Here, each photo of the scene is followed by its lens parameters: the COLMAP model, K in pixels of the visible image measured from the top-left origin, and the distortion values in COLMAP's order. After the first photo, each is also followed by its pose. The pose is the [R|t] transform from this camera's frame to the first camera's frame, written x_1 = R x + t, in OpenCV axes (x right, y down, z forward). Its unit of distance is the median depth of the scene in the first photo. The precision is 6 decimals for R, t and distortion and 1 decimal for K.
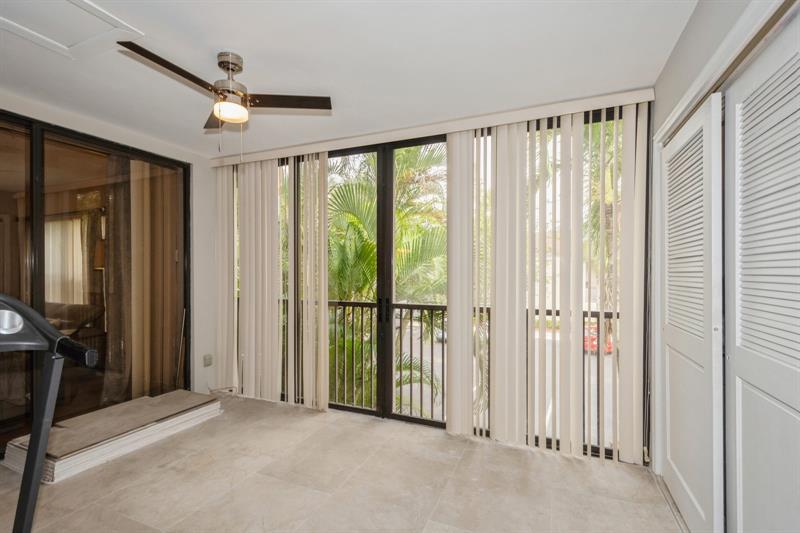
lens RADIAL K [[360.3, 0, 401.6], [0, 360.3, 271.7], [0, 0, 1]] dist [0.000643, 0.000156]
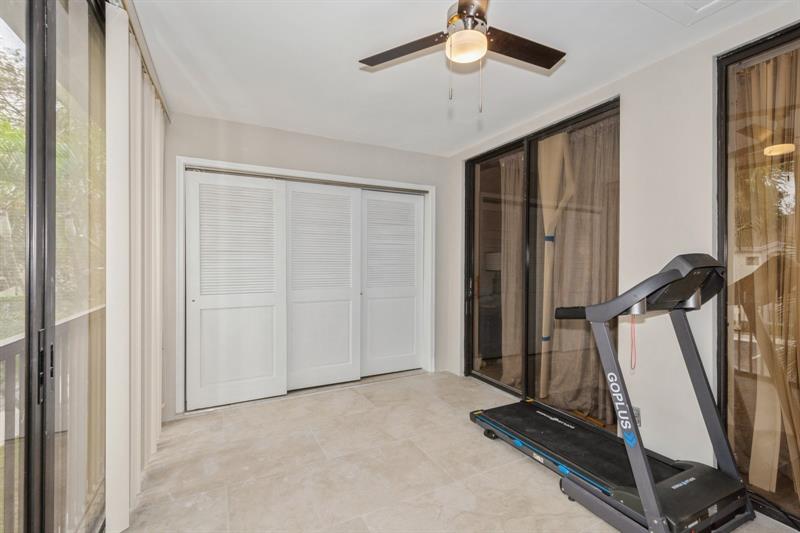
lens RADIAL K [[362.5, 0, 401.0], [0, 362.5, 263.2], [0, 0, 1]] dist [0.008385, -0.000423]
pose [[-0.756120, -0.007360, 0.654392, -0.584869], [-0.002441, 0.999962, 0.008427, 0.002725], [-0.654429, 0.004774, -0.756109, 1.121799]]
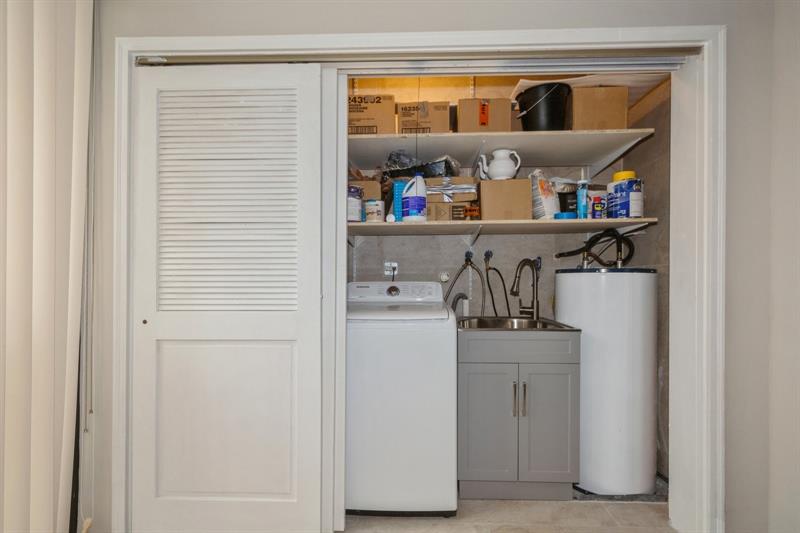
lens RADIAL K [[360.3, 0, 401.6], [0, 360.3, 271.7], [0, 0, 1]] dist [0.000643, 0.000156]
pose [[-0.348090, 0.000211, 0.937461, -0.080621], [-0.001229, 0.999999, -0.000681, 0.049726], [-0.937460, -0.001389, -0.348090, 0.565782]]
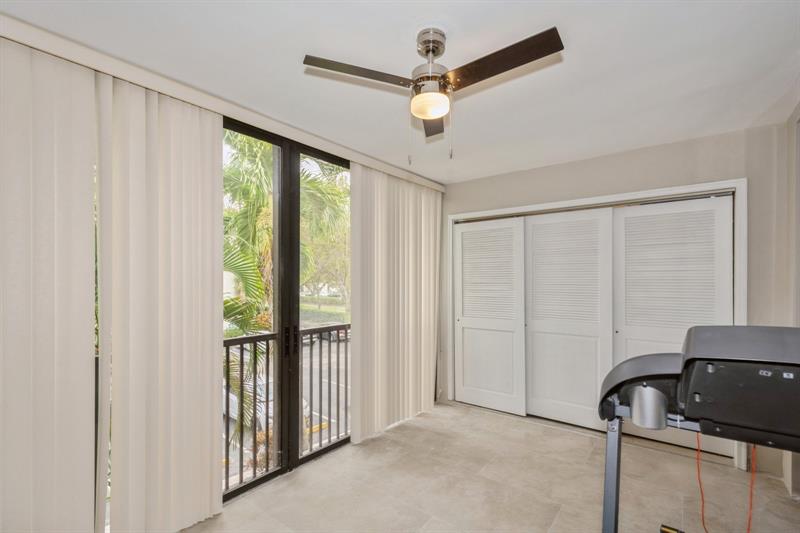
lens RADIAL K [[360.3, 0, 401.6], [0, 360.3, 271.7], [0, 0, 1]] dist [0.000643, 0.000156]
pose [[0.268282, 0.016589, 0.963198, -0.849297], [0.002437, 0.999837, -0.017899, -0.038855], [-0.963337, 0.007149, 0.268198, 0.568524]]
